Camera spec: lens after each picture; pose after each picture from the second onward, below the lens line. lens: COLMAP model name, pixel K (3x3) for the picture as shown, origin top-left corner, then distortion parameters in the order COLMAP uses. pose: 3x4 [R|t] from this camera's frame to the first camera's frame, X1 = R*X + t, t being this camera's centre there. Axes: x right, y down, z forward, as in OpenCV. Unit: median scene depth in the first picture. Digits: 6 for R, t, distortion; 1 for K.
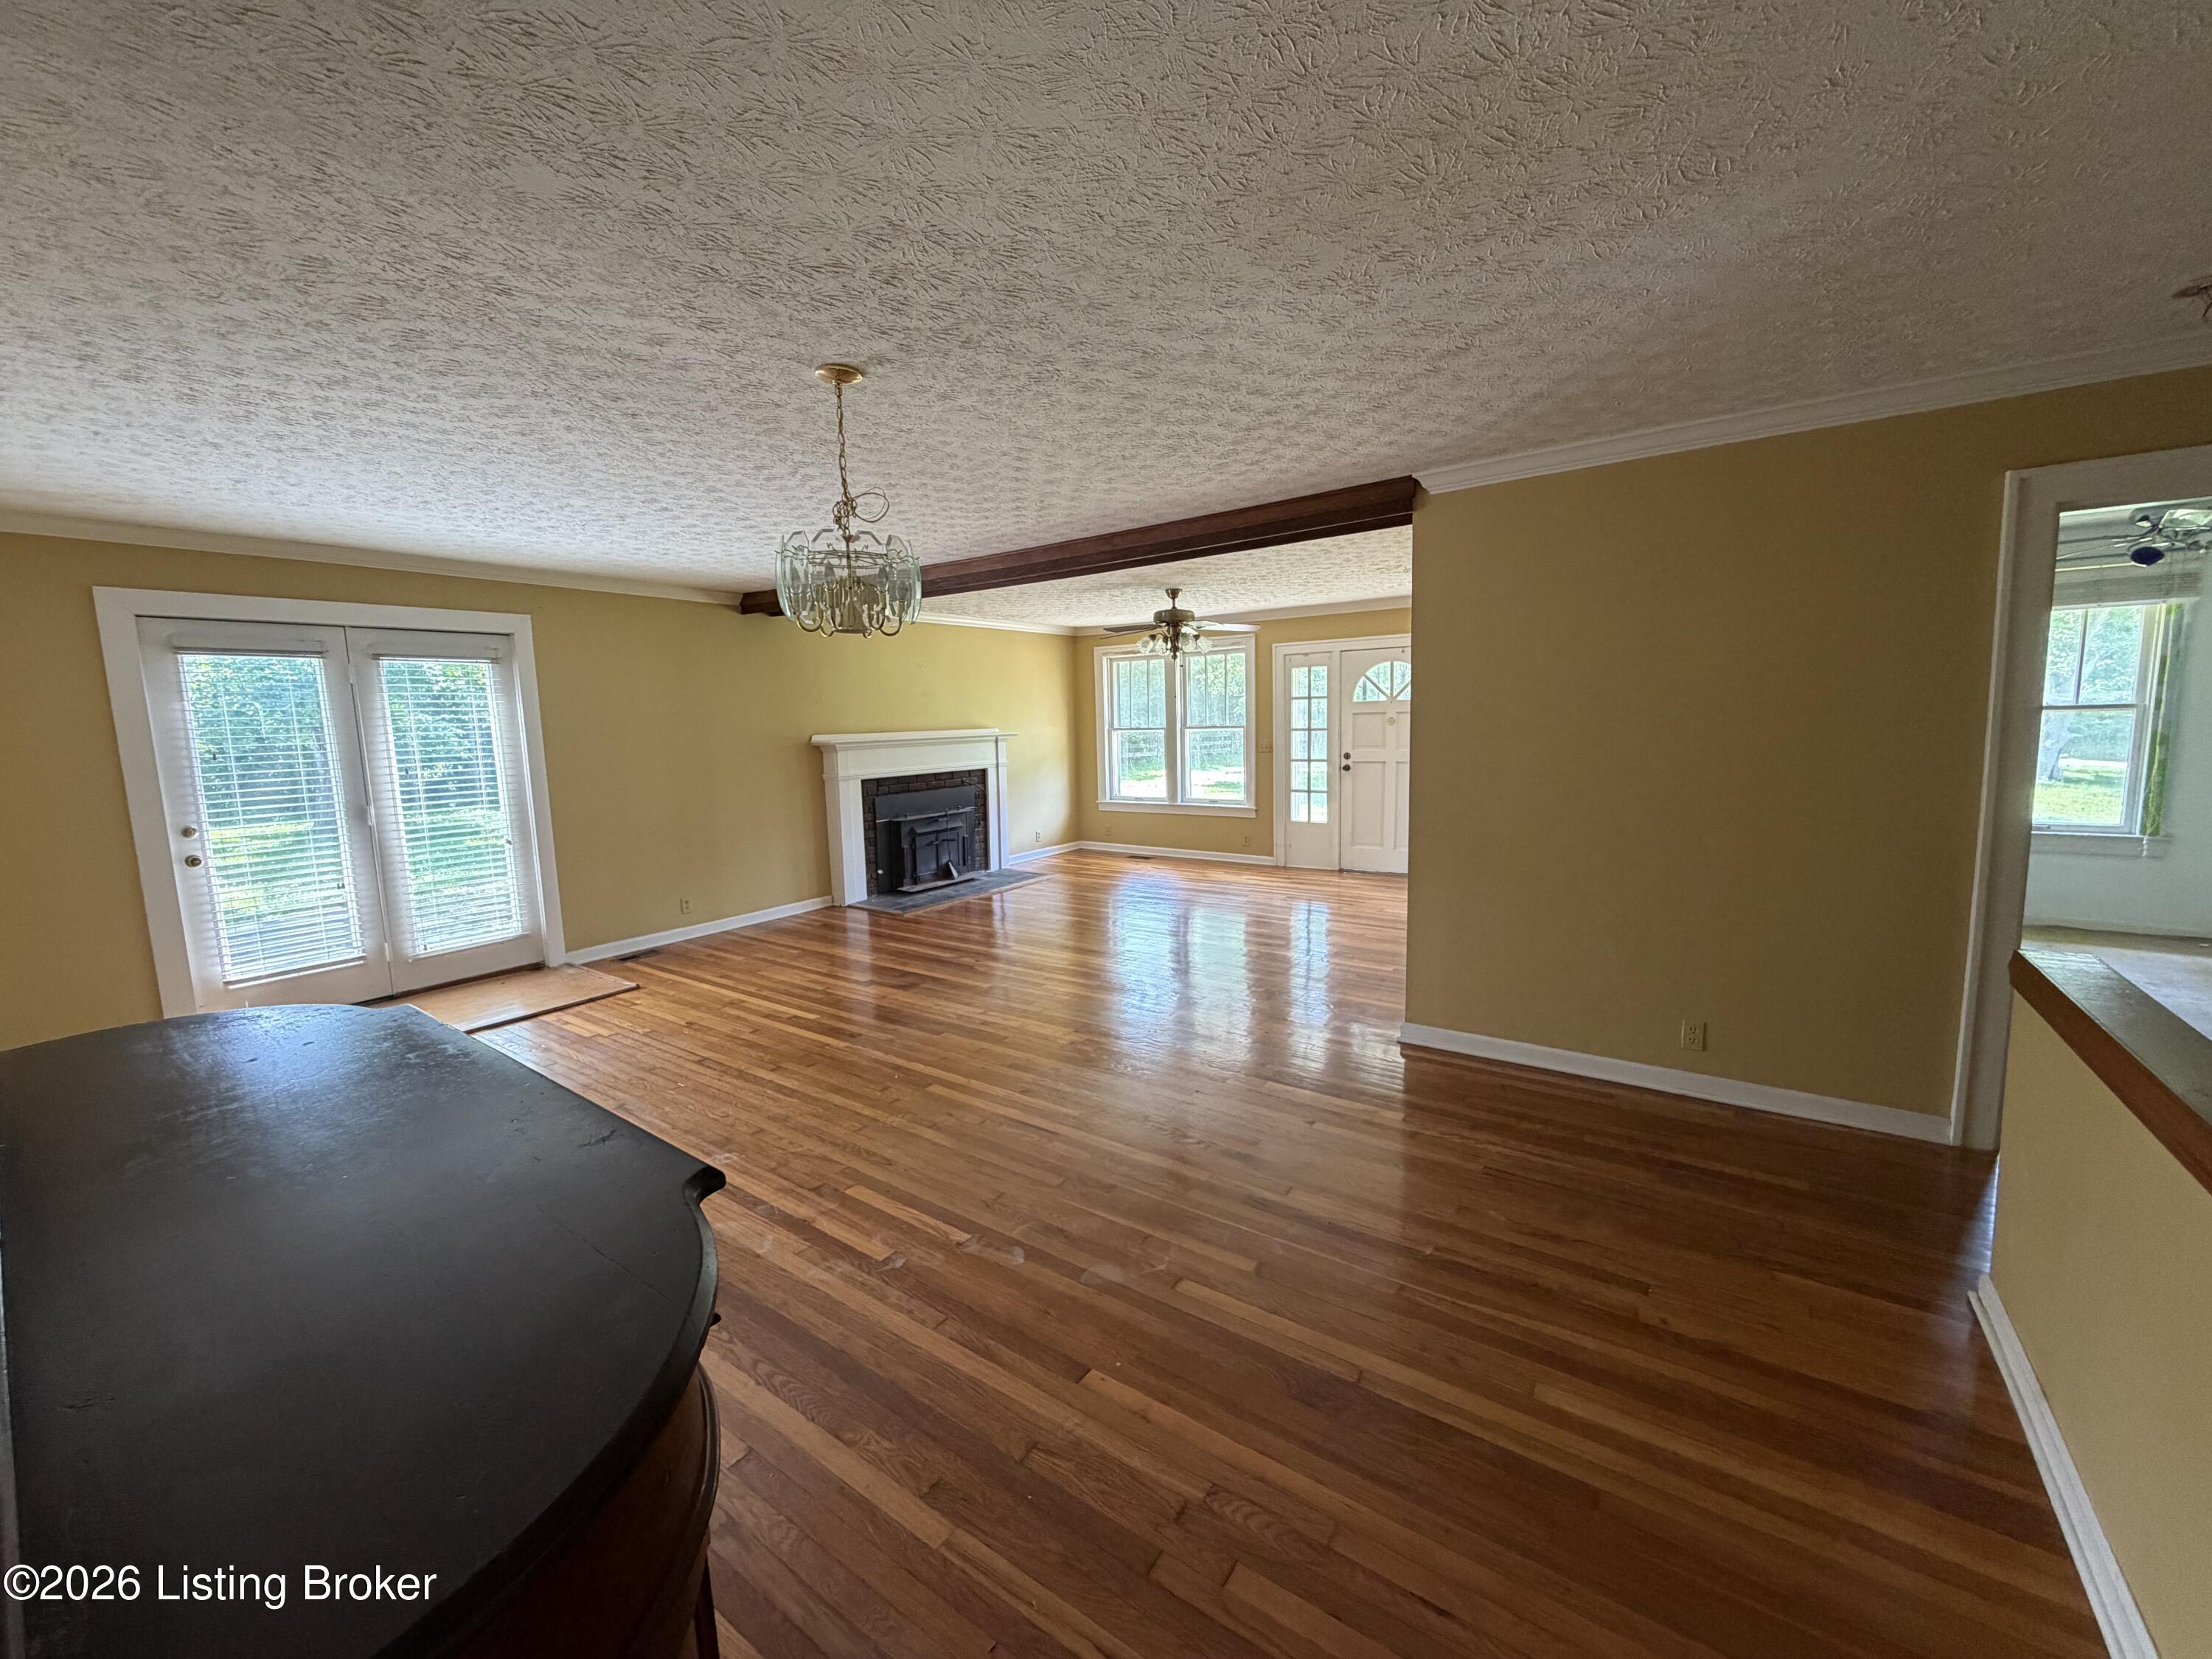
lens RADIAL K [[885.8, 0, 1104.2], [0, 885.8, 824.4], [0, 0, 1]] dist [-0.001176, -0.000506]
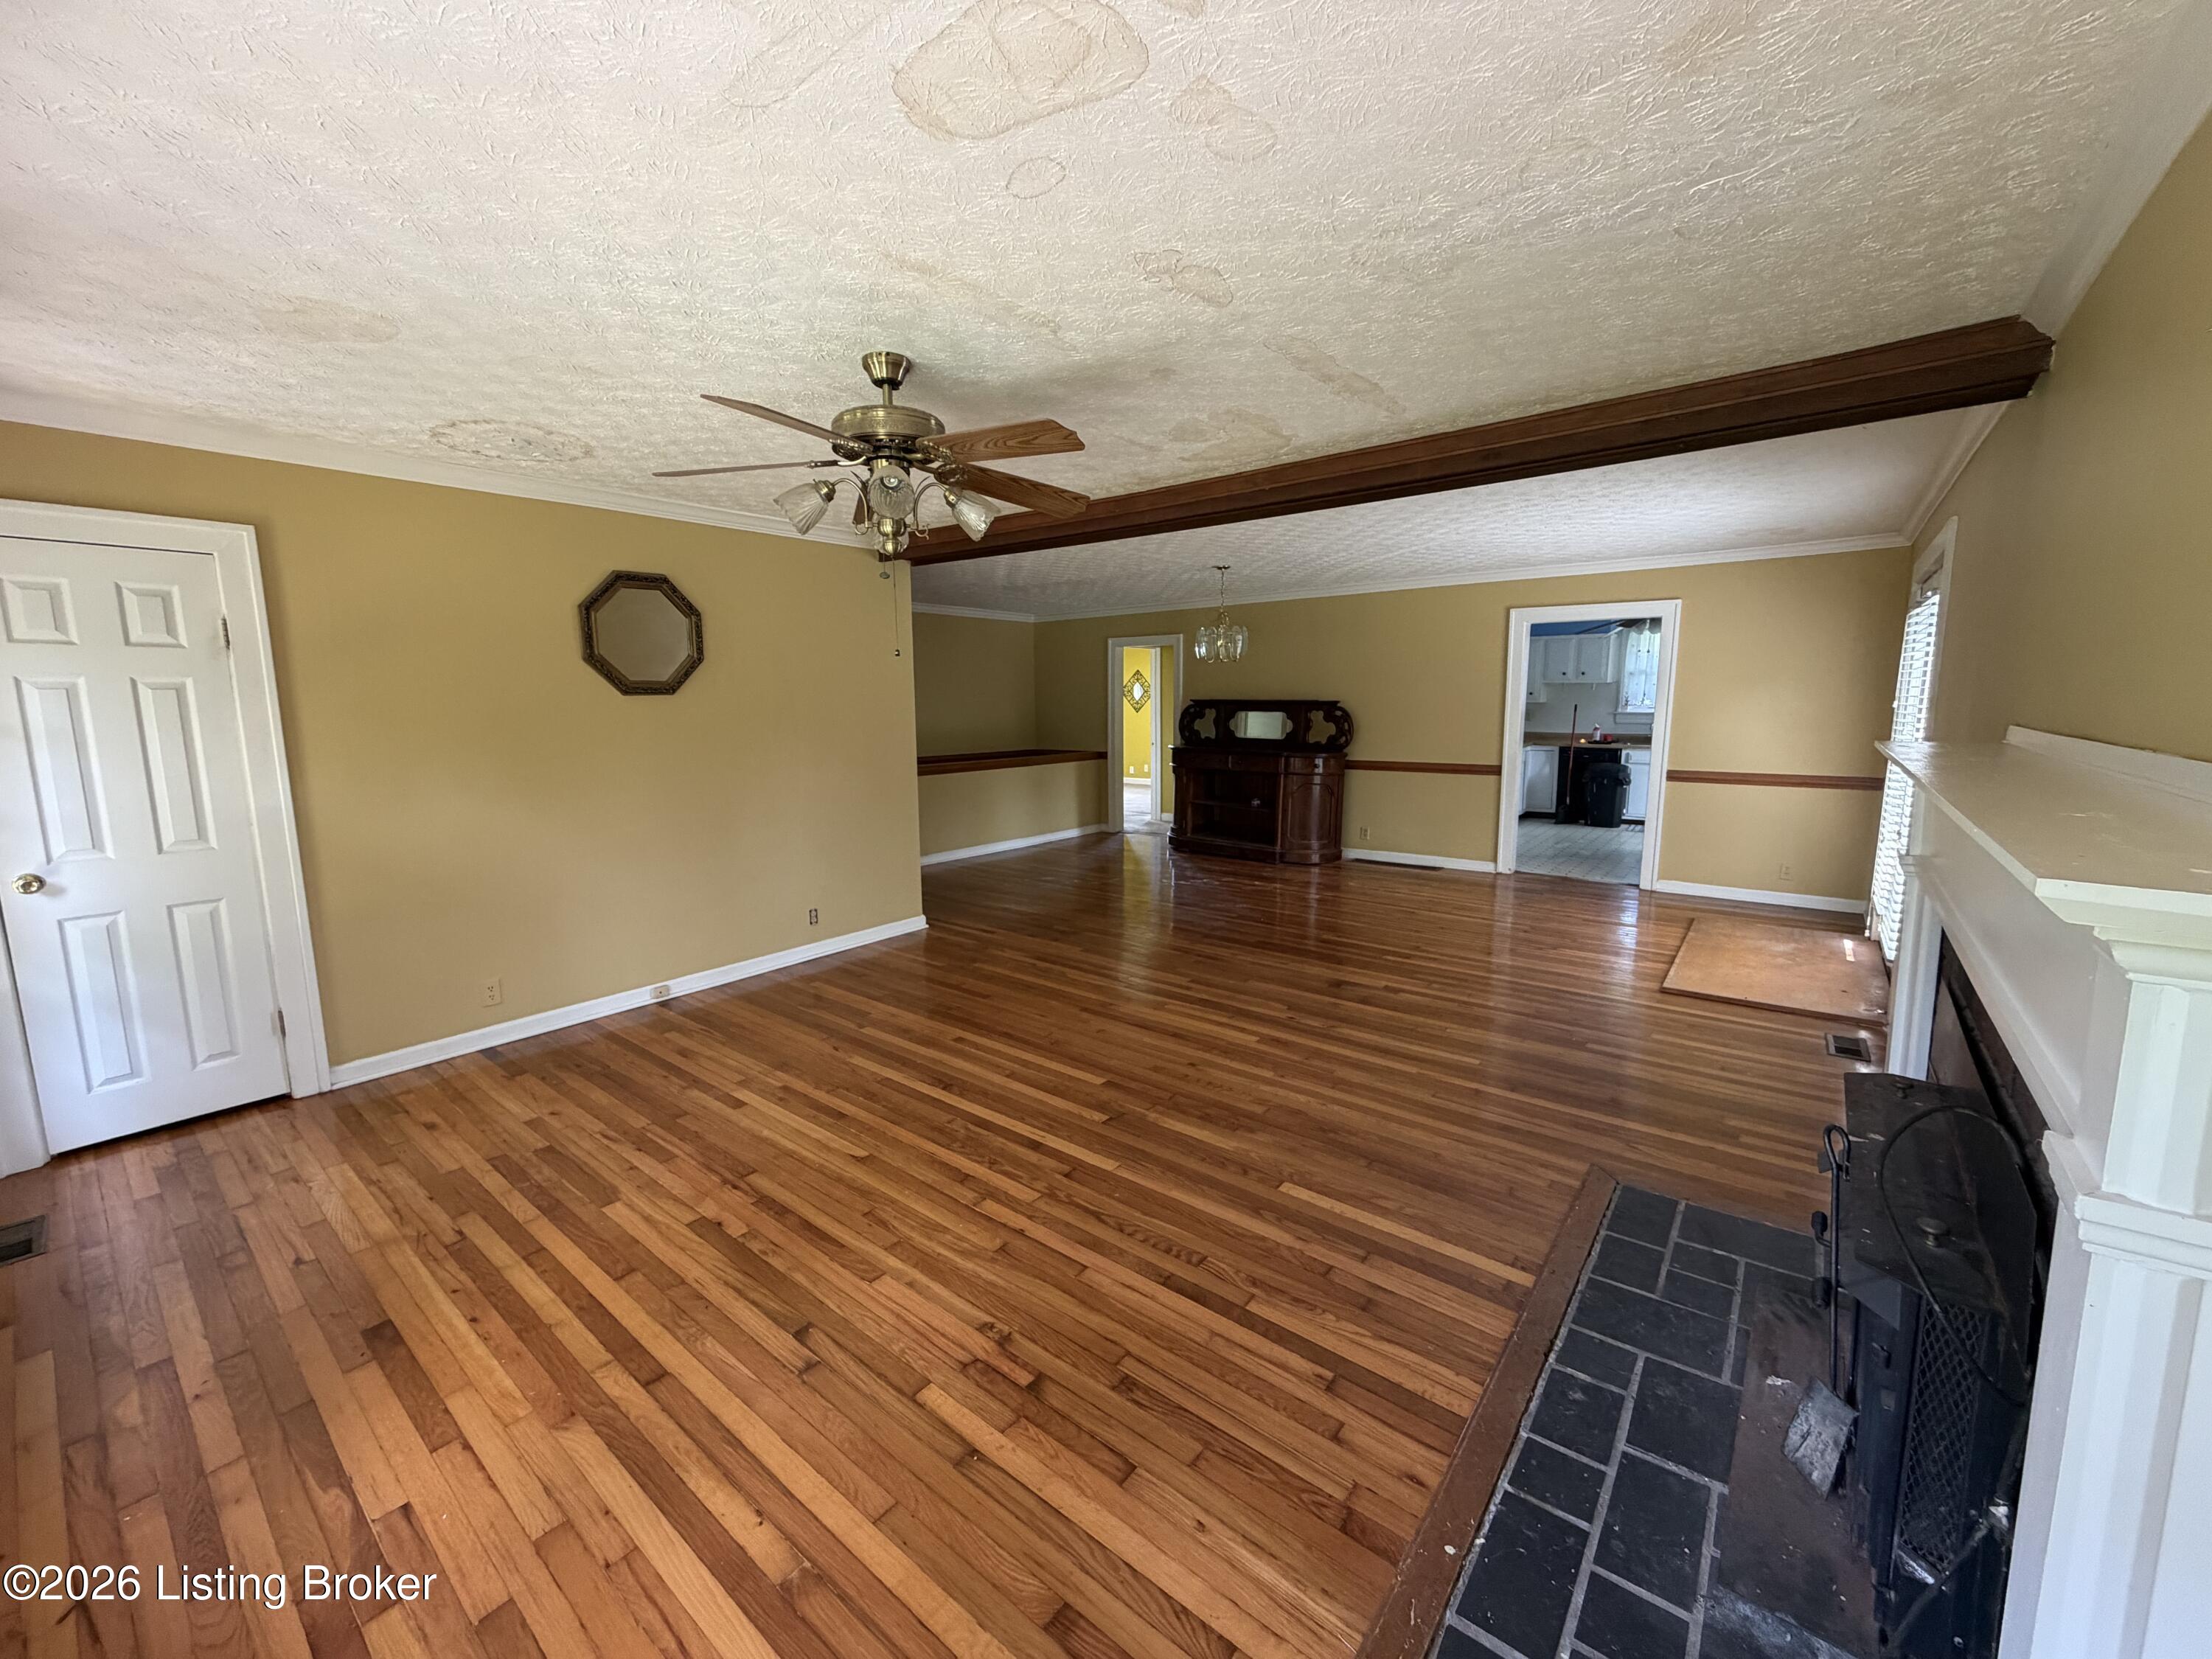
lens RADIAL K [[879.2, 0, 1096.4], [0, 879.2, 823.6], [0, 0, 1]] dist [0.000761, -0.000112]
pose [[-0.997512, 0.027907, 0.064730, -0.025539], [0.043977, 0.964048, 0.262065, -0.172515], [-0.055090, 0.264260, -0.962877, 1.394255]]
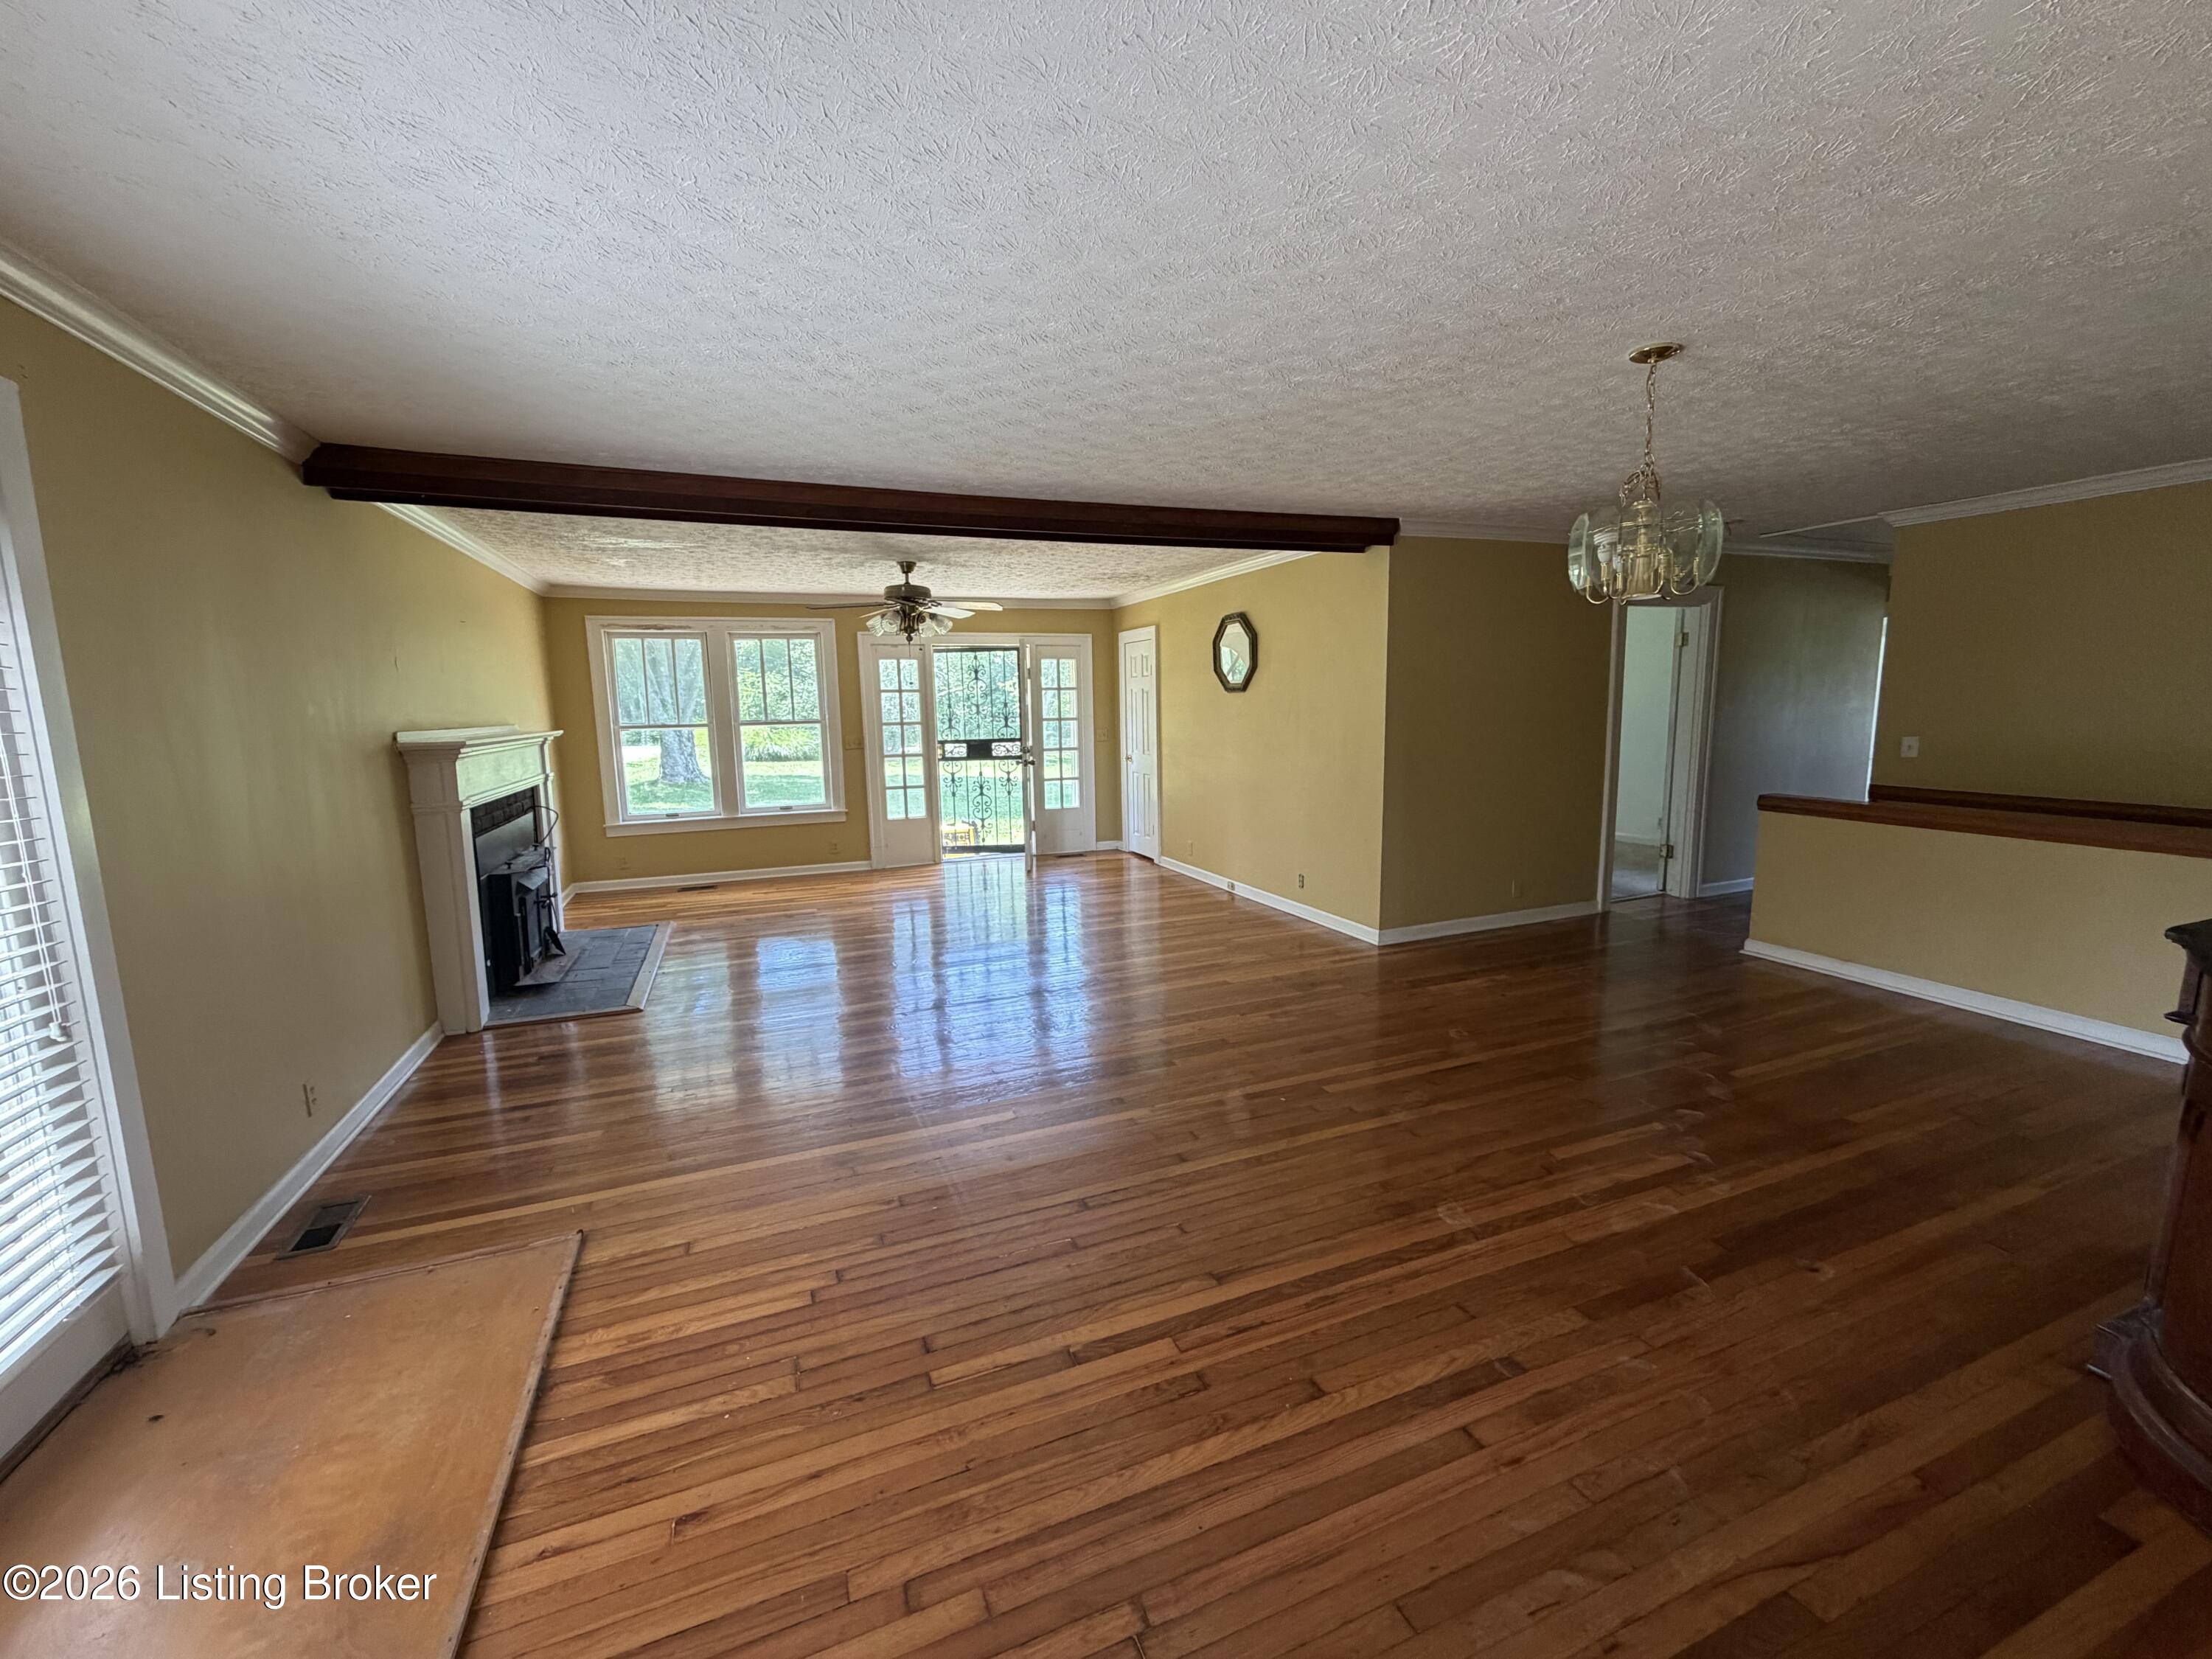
lens RADIAL K [[881.8, 0, 1099.6], [0, 881.8, 823.9], [0, 0, 1]] dist [-0.001536, 0.000394]
pose [[0.540266, -0.099747, 0.835562, -0.577350], [0.107908, 0.992964, 0.048764, -0.026662], [-0.834547, 0.063818, 0.547228, 0.366934]]
